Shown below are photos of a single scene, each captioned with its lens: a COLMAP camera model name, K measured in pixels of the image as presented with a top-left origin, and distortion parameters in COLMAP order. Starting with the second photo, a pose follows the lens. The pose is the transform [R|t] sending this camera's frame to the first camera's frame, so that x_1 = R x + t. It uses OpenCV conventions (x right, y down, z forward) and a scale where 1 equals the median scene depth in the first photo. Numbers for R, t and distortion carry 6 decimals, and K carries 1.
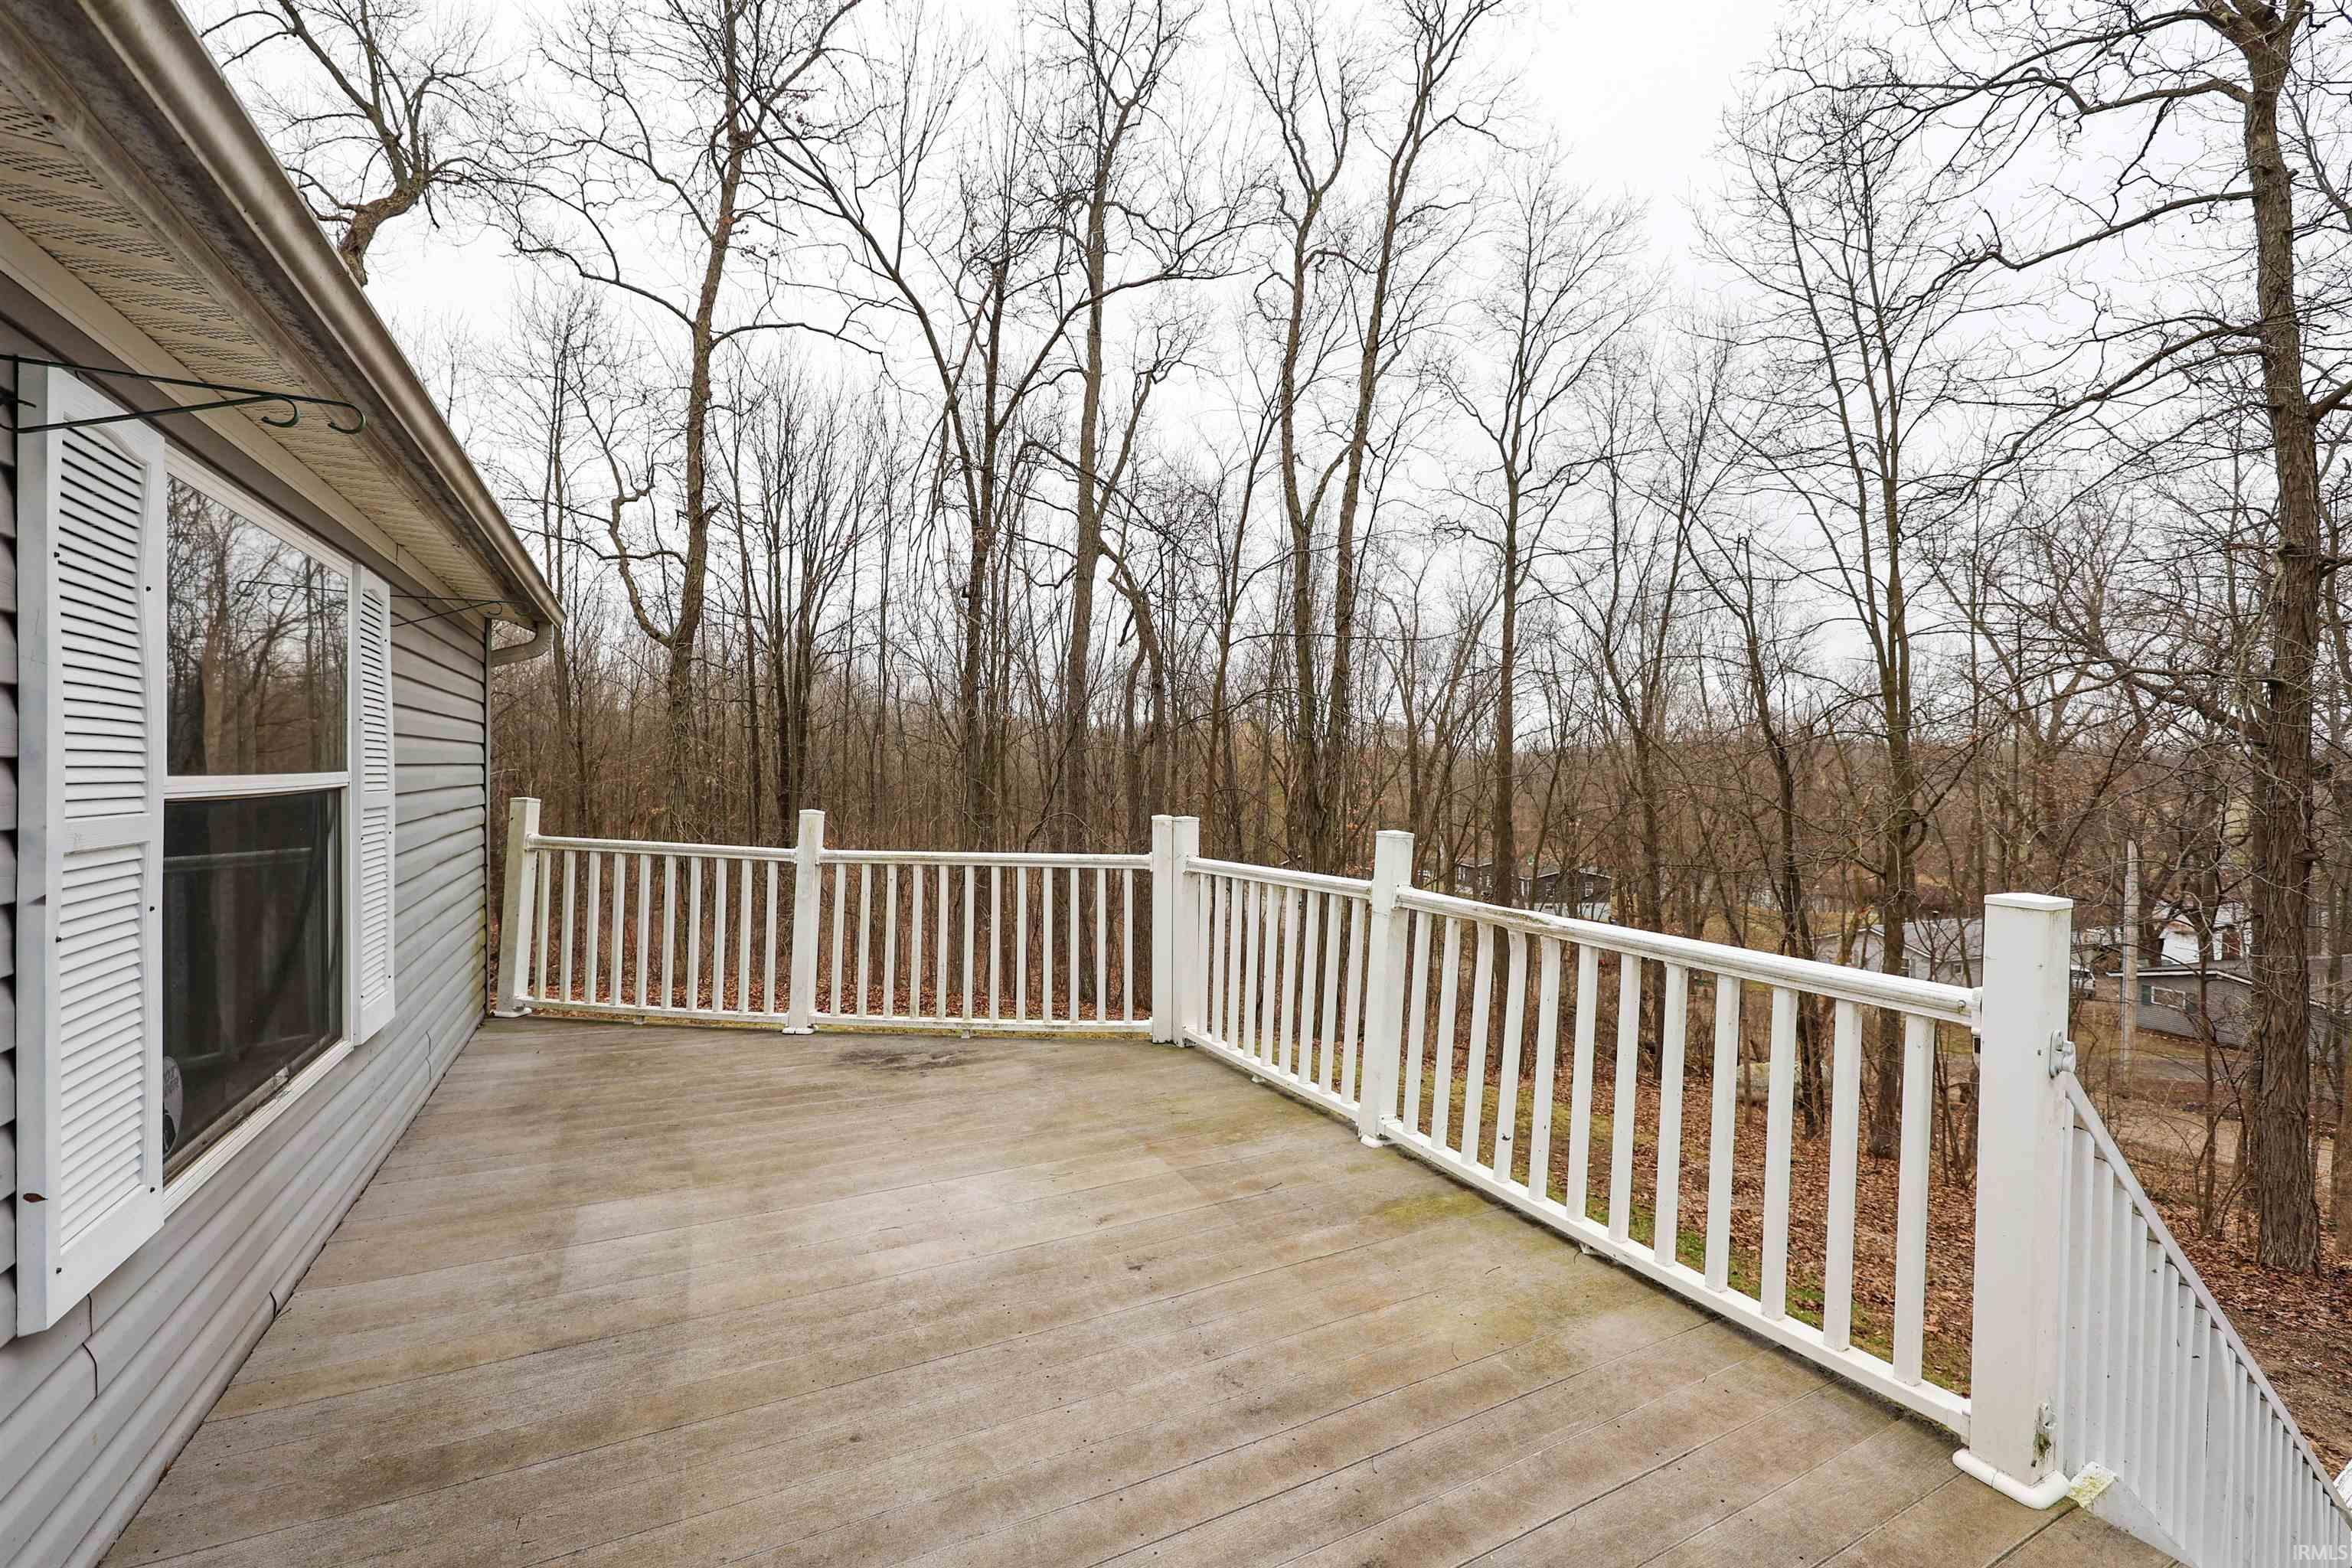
lens RADIAL K [[949.6, 0, 1182.4], [0, 949.6, 784.3], [0, 0, 1]] dist [0.002039, 0.001225]
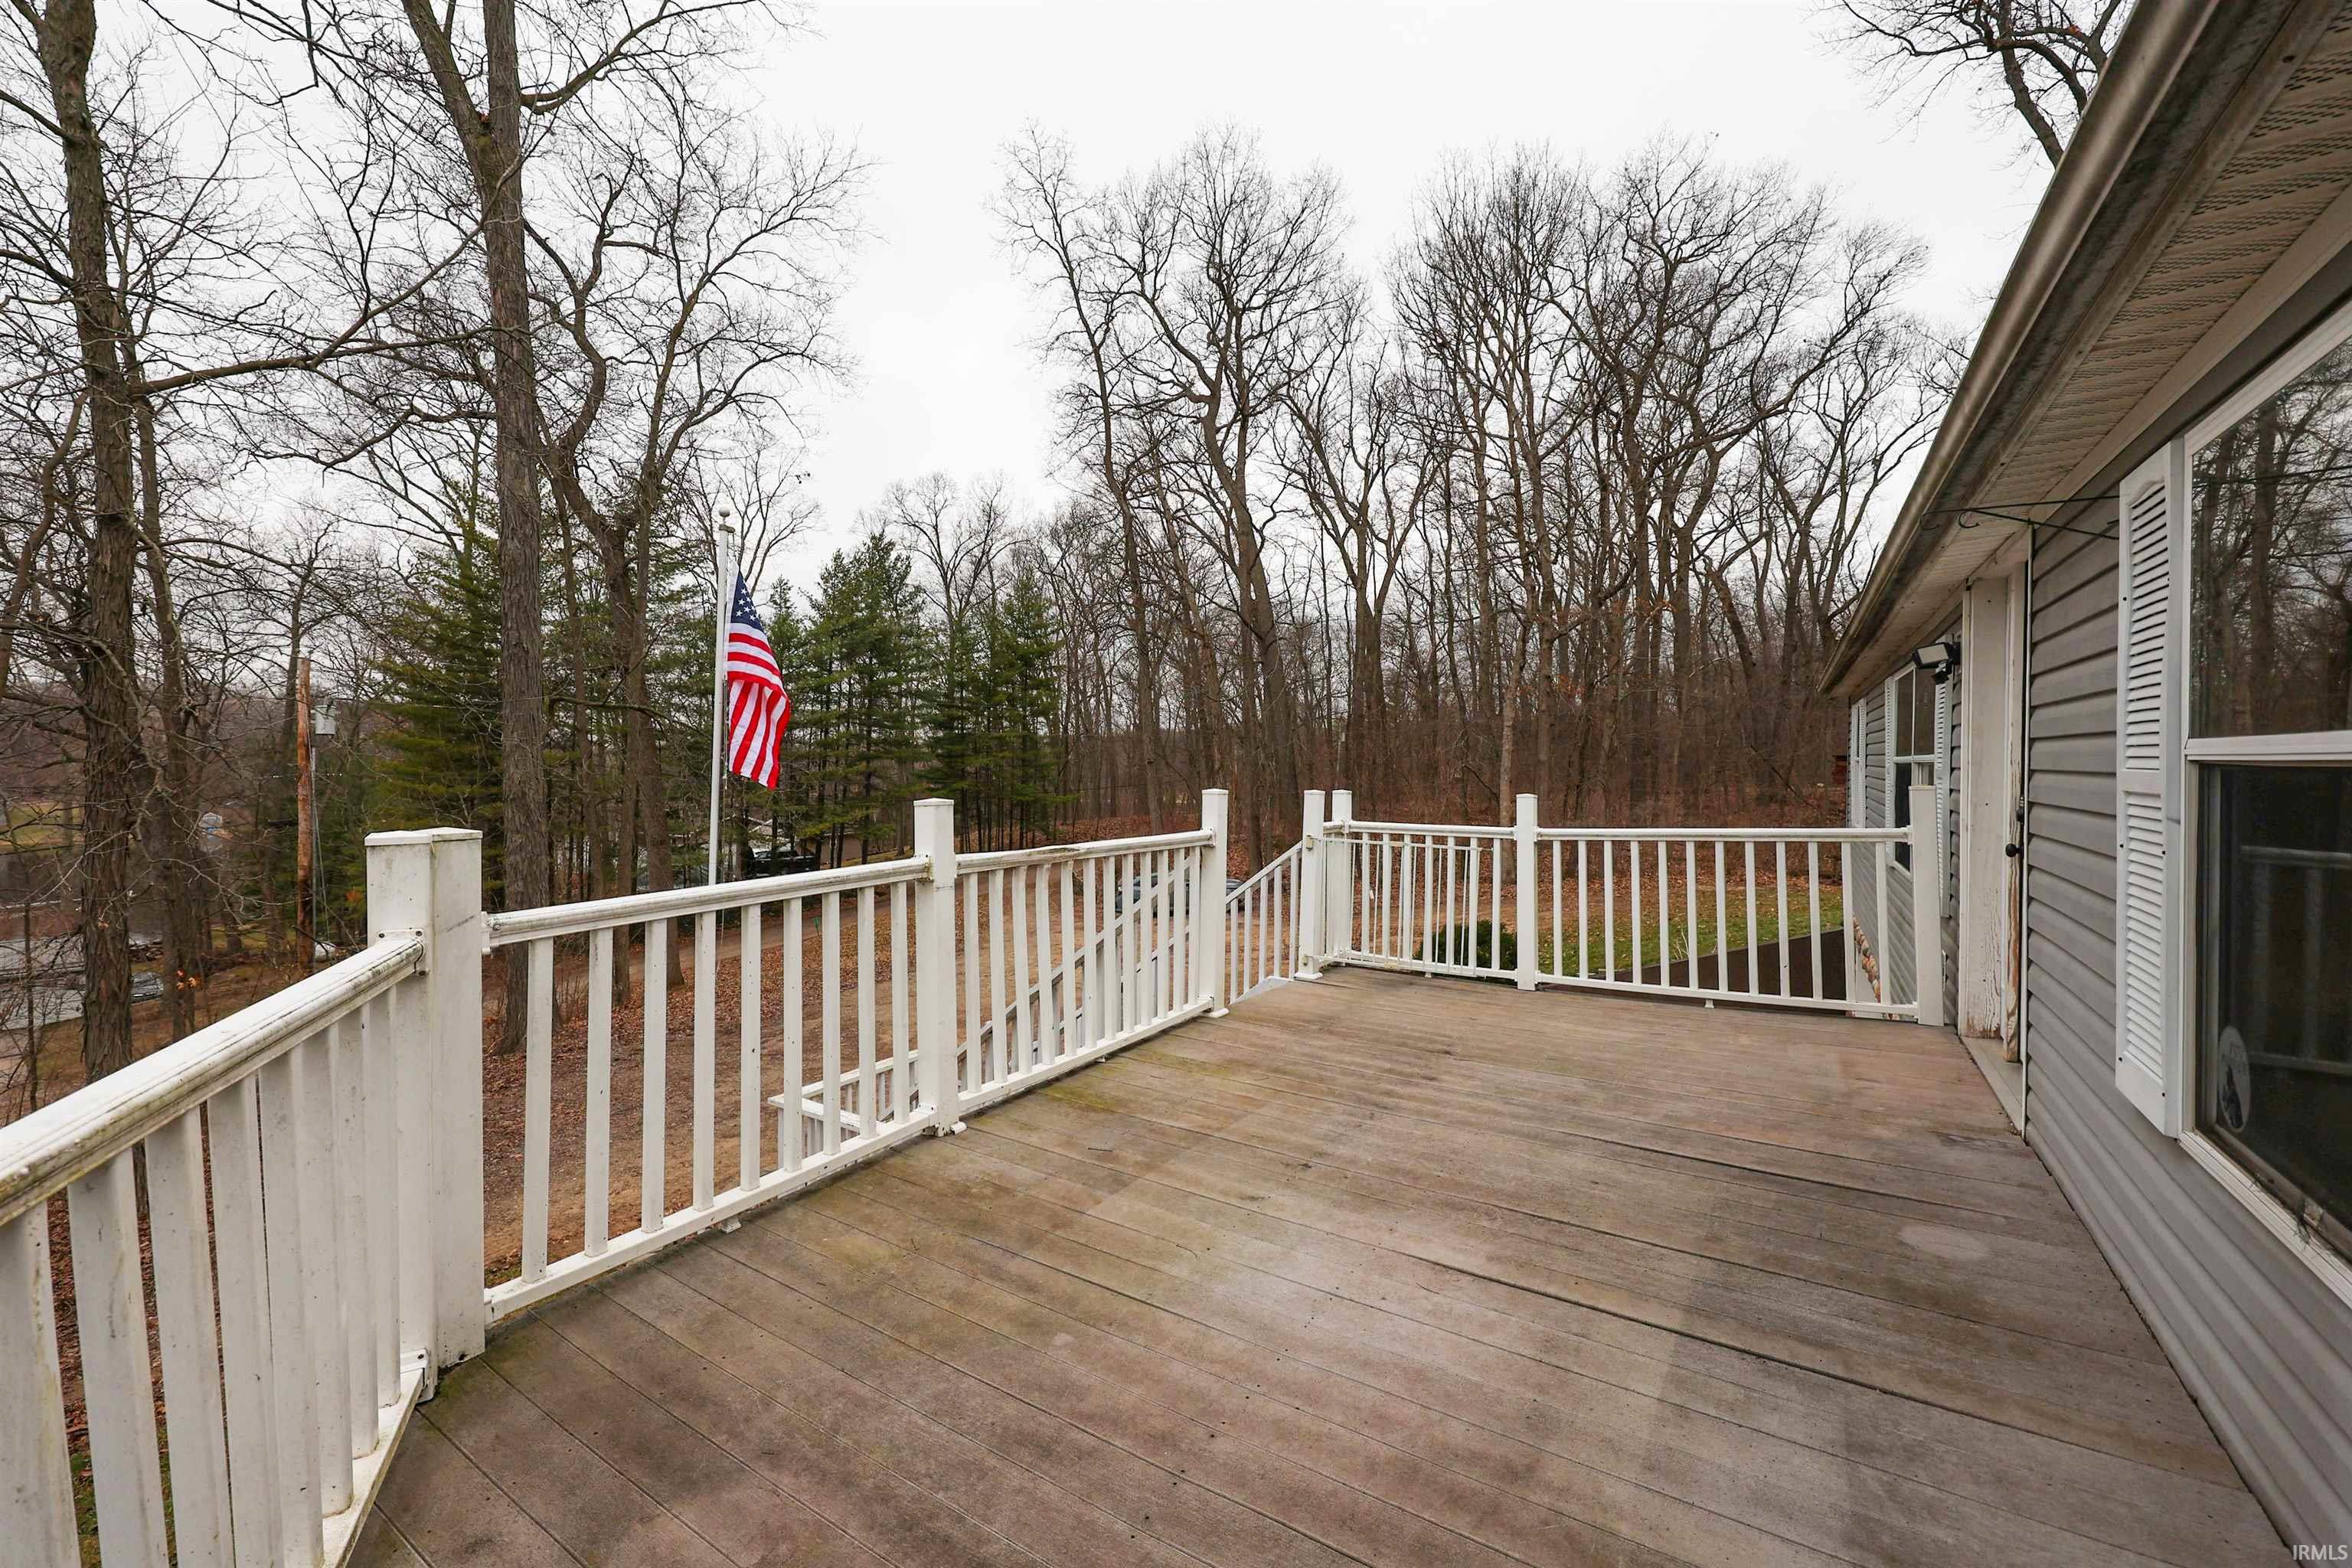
lens RADIAL K [[949.6, 0, 1183.6], [0, 949.6, 777.1], [0, 0, 1]] dist [0.002039, 0.001225]
pose [[-0.488447, -0.025460, 0.872222, -0.871891], [0.003656, 0.999506, 0.031223, -0.000444], [-0.872586, 0.018440, -0.488113, 1.511184]]
